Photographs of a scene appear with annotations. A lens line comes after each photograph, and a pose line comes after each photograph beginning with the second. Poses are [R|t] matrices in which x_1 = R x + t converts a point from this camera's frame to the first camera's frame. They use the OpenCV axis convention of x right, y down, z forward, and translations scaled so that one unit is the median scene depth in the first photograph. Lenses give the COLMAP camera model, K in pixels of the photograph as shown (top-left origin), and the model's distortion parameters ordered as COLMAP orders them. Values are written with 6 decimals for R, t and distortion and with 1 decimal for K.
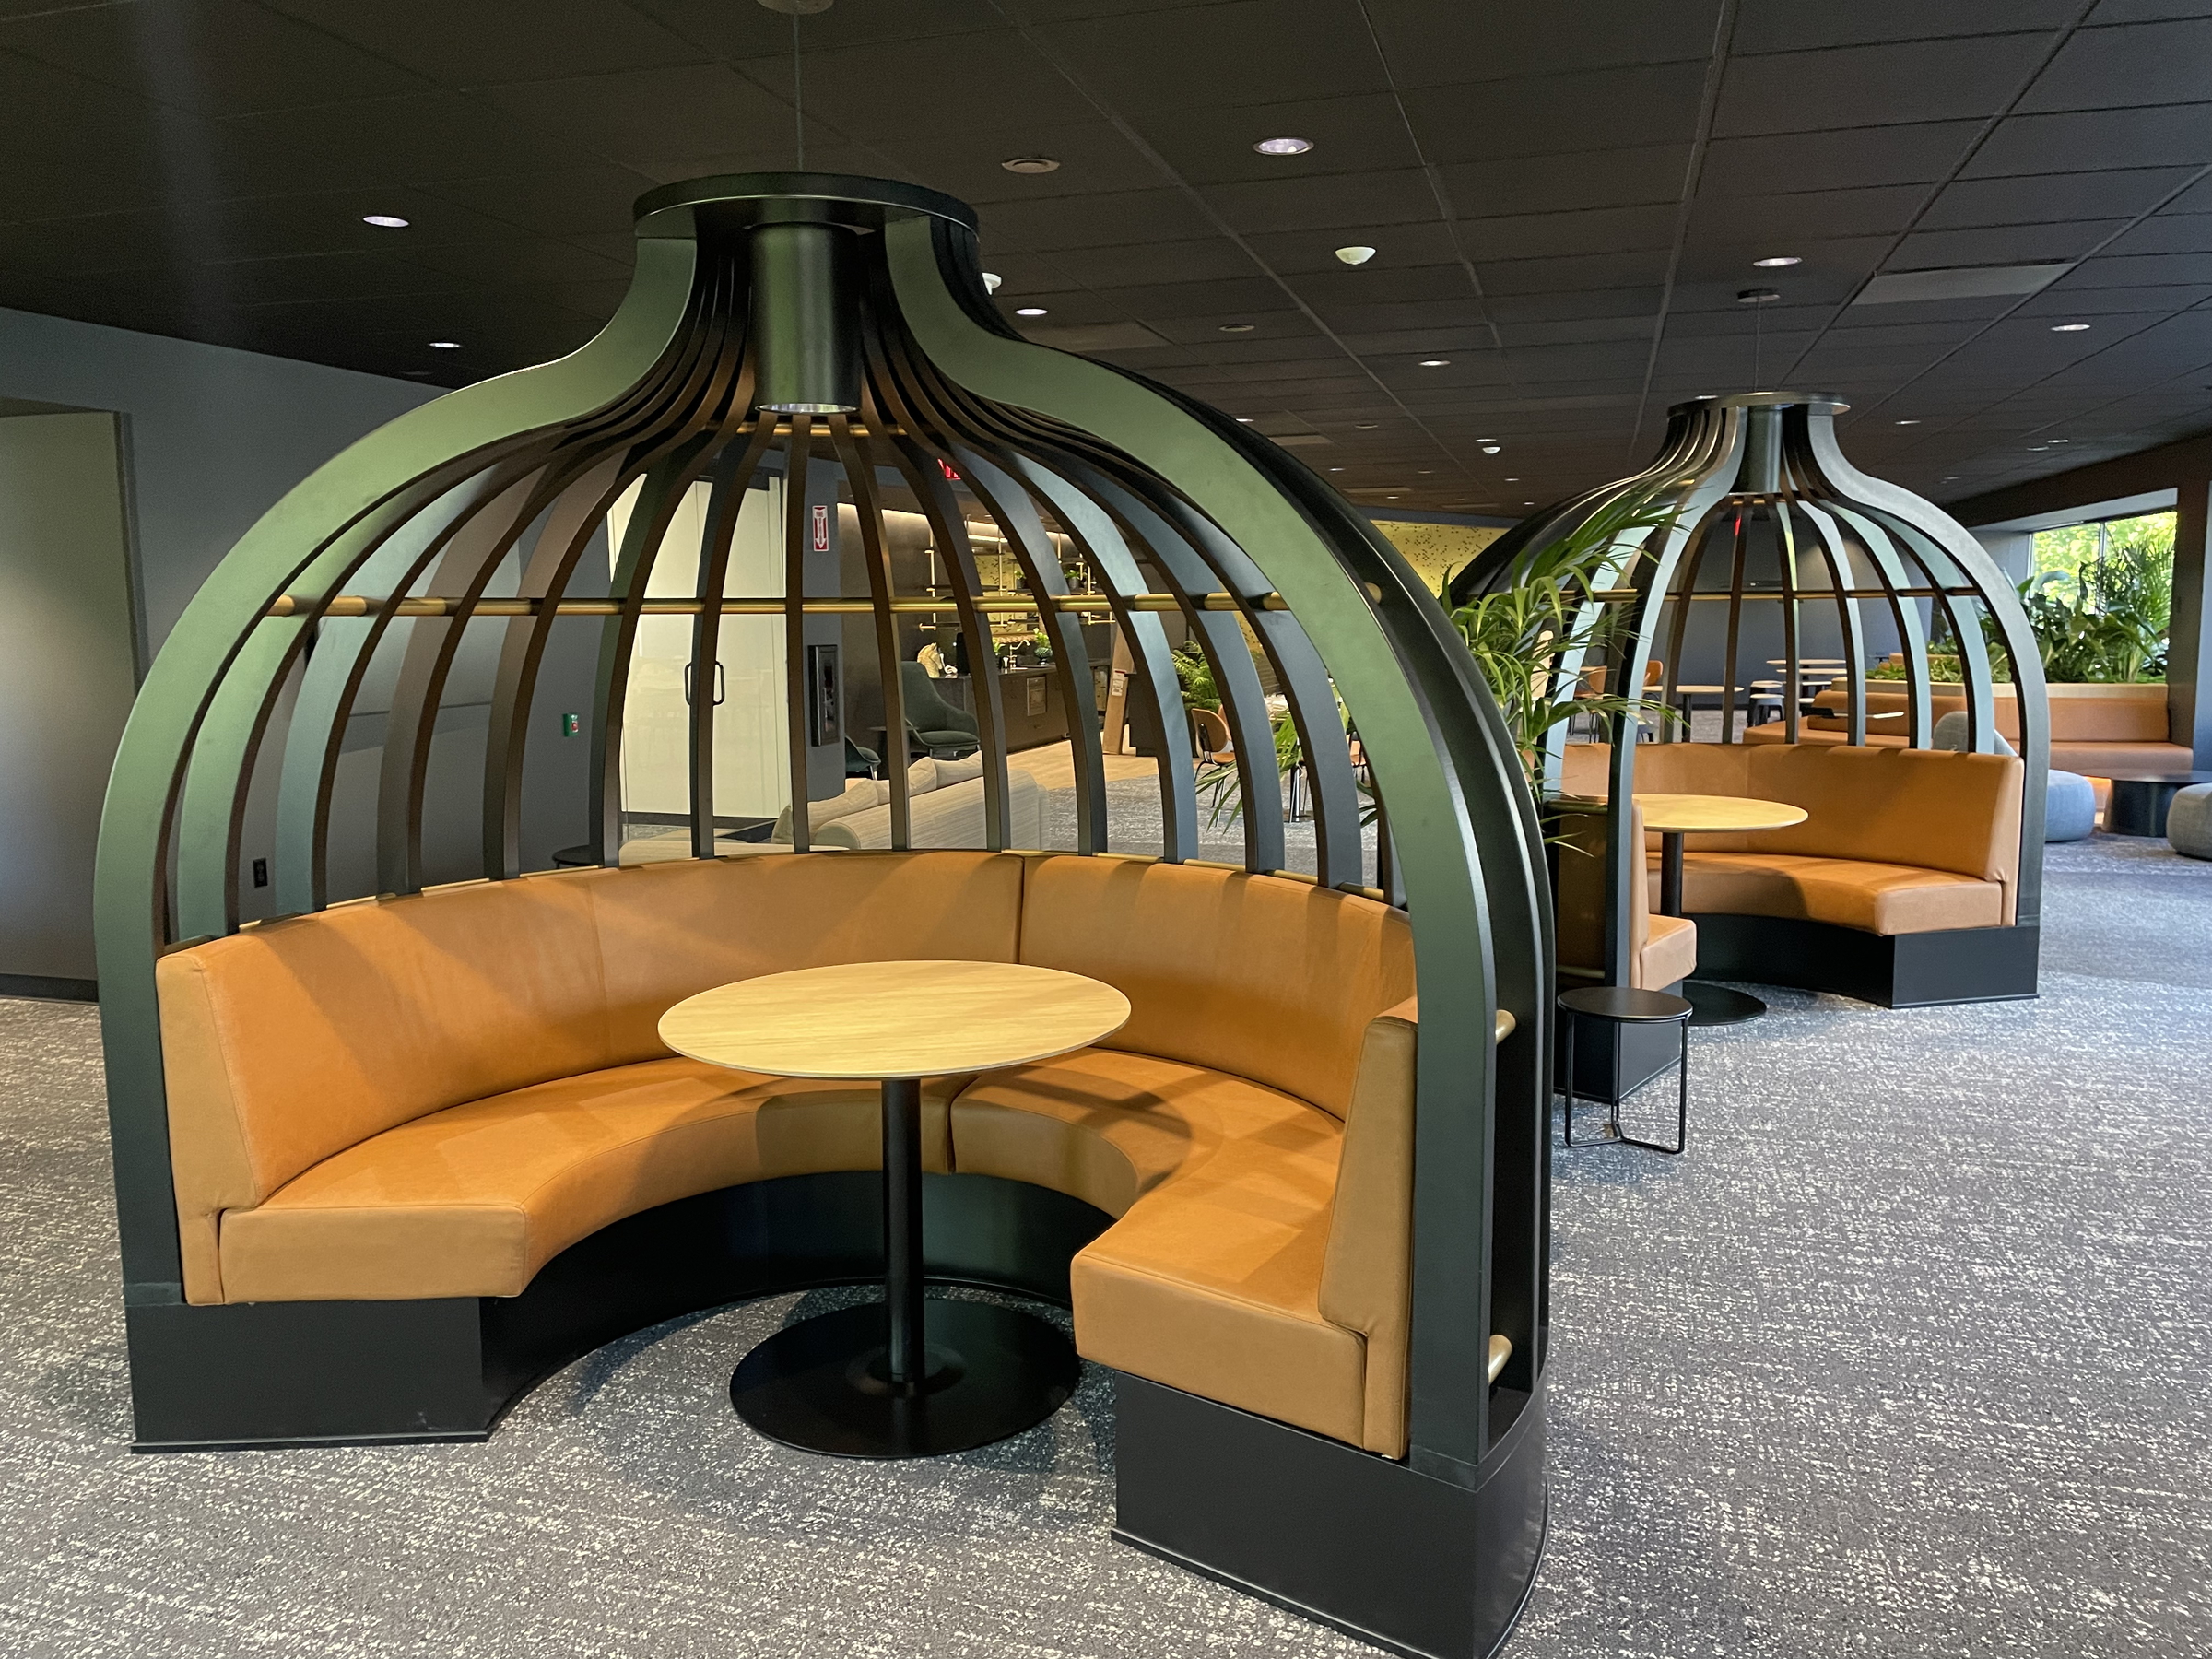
lens RADIAL K [[1688.6, 0, 1107.4], [0, 1688.6, 828.4], [0, 0, 1]] dist [0.039361, -0.029231]
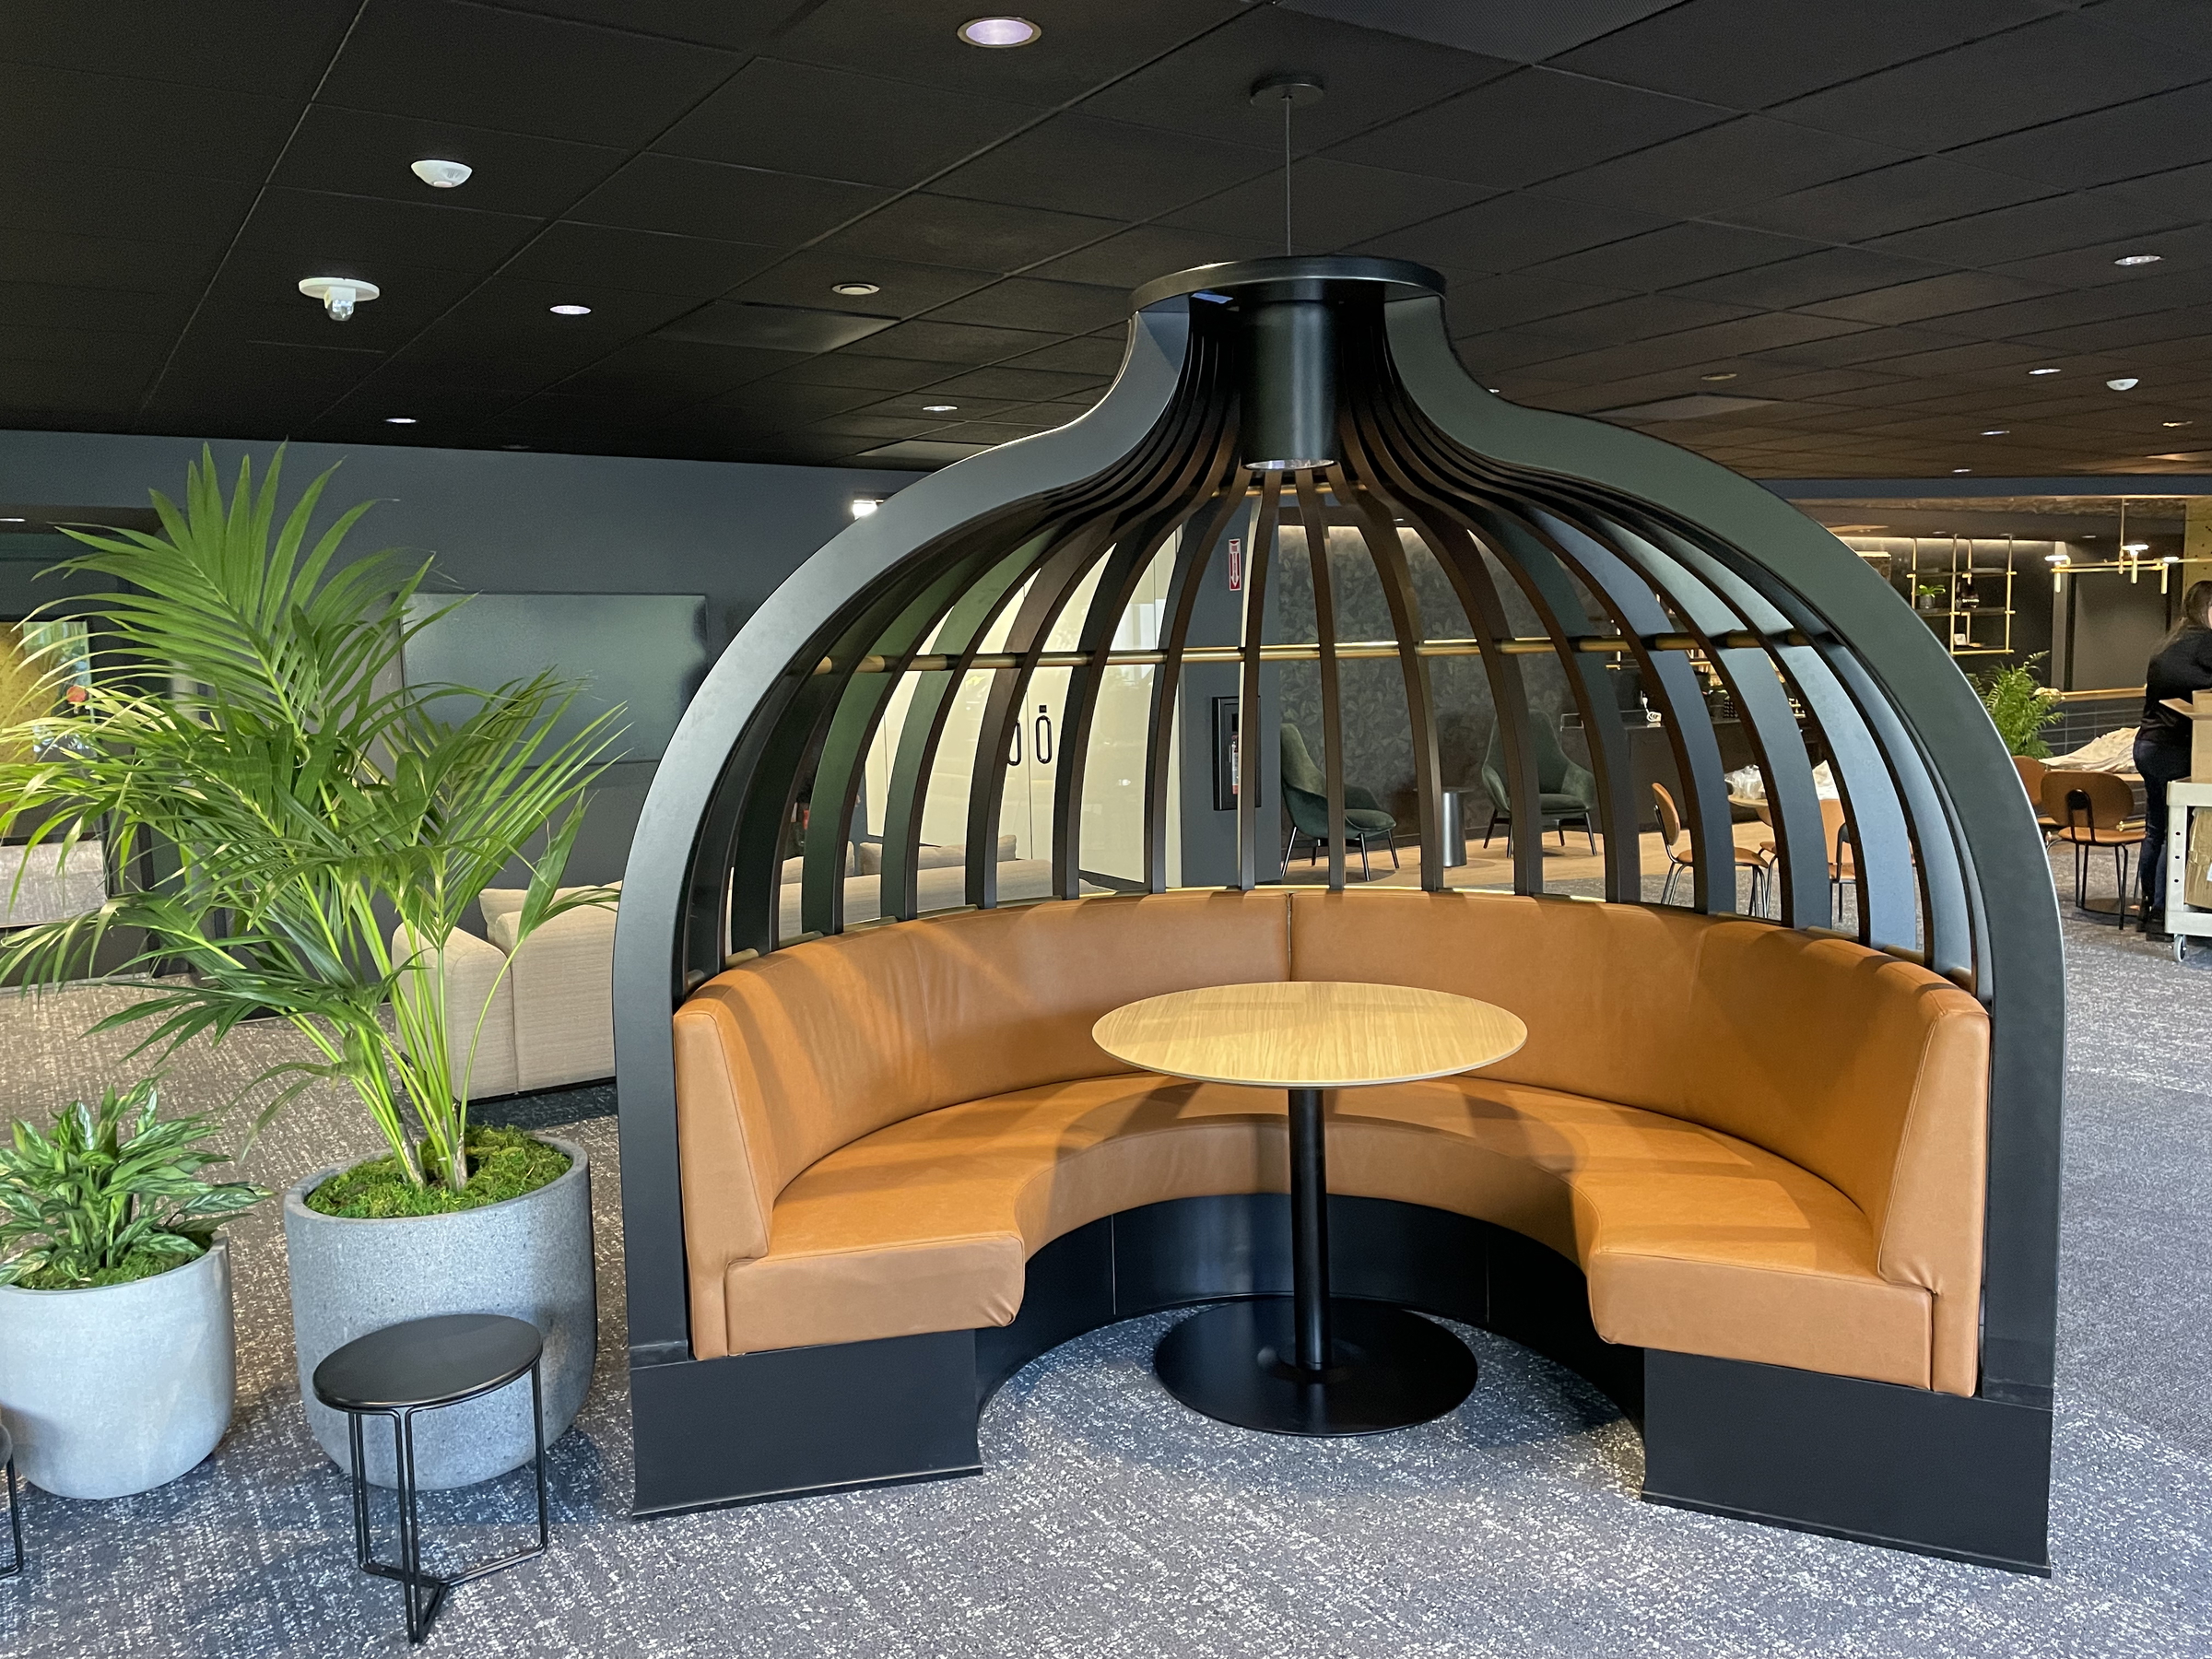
lens RADIAL K [[1688.6, 0, 1110.6], [0, 1688.6, 830.3], [0, 0, 1]] dist [0.039361, -0.029231]
pose [[0.987327, -0.038732, 0.153899, -0.439666], [0.043356, 0.998700, -0.026802, 0.004129], [-0.152661, 0.033135, 0.987723, -0.033833]]
